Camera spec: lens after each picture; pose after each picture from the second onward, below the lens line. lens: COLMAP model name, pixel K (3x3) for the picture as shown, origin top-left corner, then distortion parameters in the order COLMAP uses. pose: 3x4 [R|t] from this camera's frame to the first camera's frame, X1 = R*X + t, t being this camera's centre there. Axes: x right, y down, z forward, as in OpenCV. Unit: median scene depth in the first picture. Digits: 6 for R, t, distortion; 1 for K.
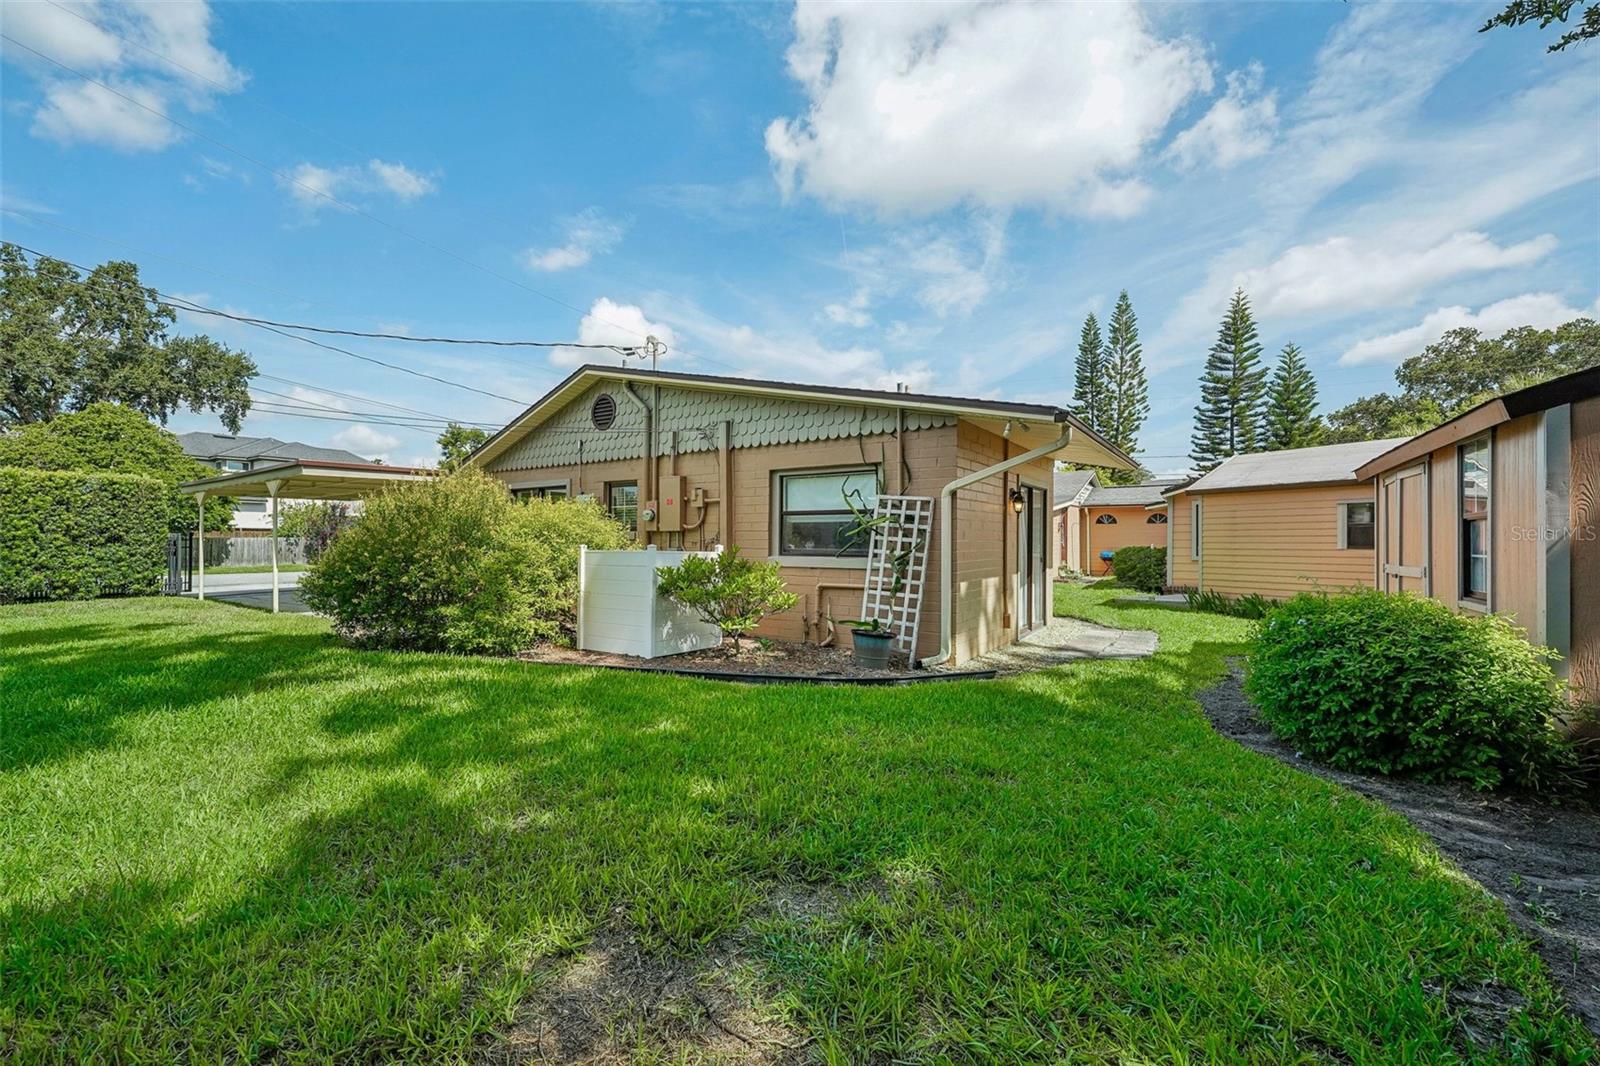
lens RADIAL K [[661.1, 0, 787.8], [0, 661.1, 536.5], [0, 0, 1]] dist [-0.002875, 0.000965]
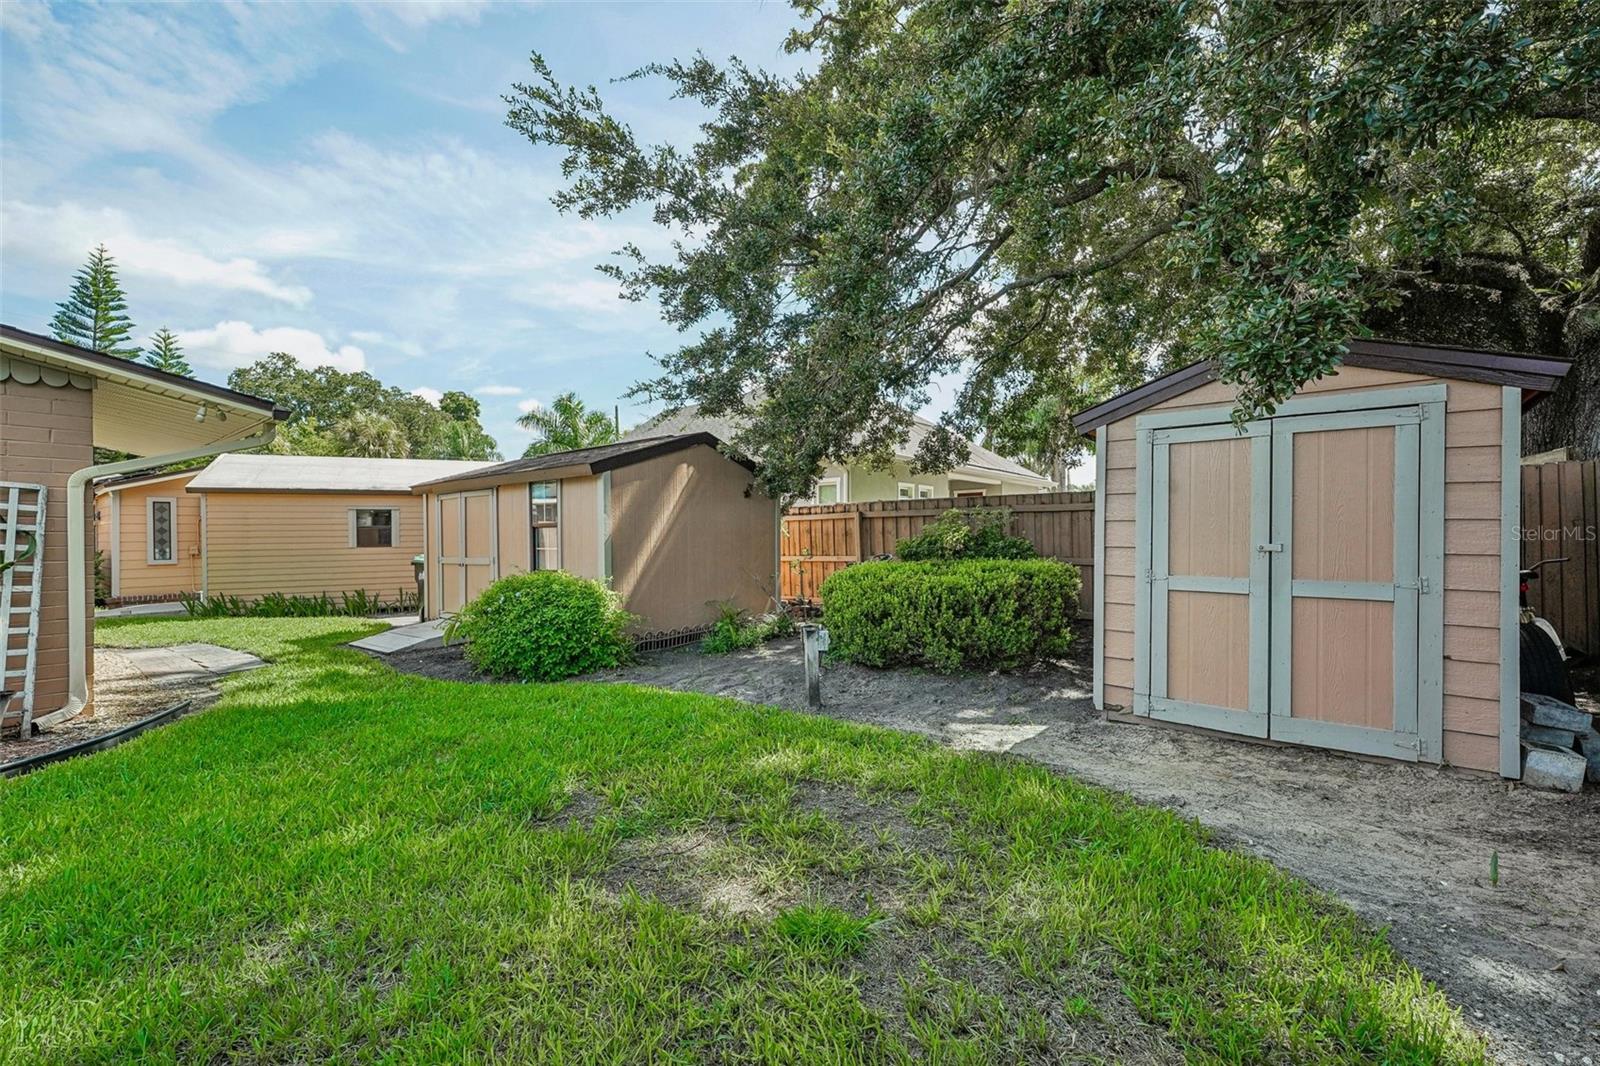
lens RADIAL K [[661.1, 0, 806.0], [0, 661.1, 540.3], [0, 0, 1]] dist [-0.002875, 0.000965]
pose [[0.064624, -0.011725, 0.997841, -0.120203], [0.003869, 0.999926, 0.011499, -0.001740], [-0.997902, 0.003117, 0.064664, 0.043708]]
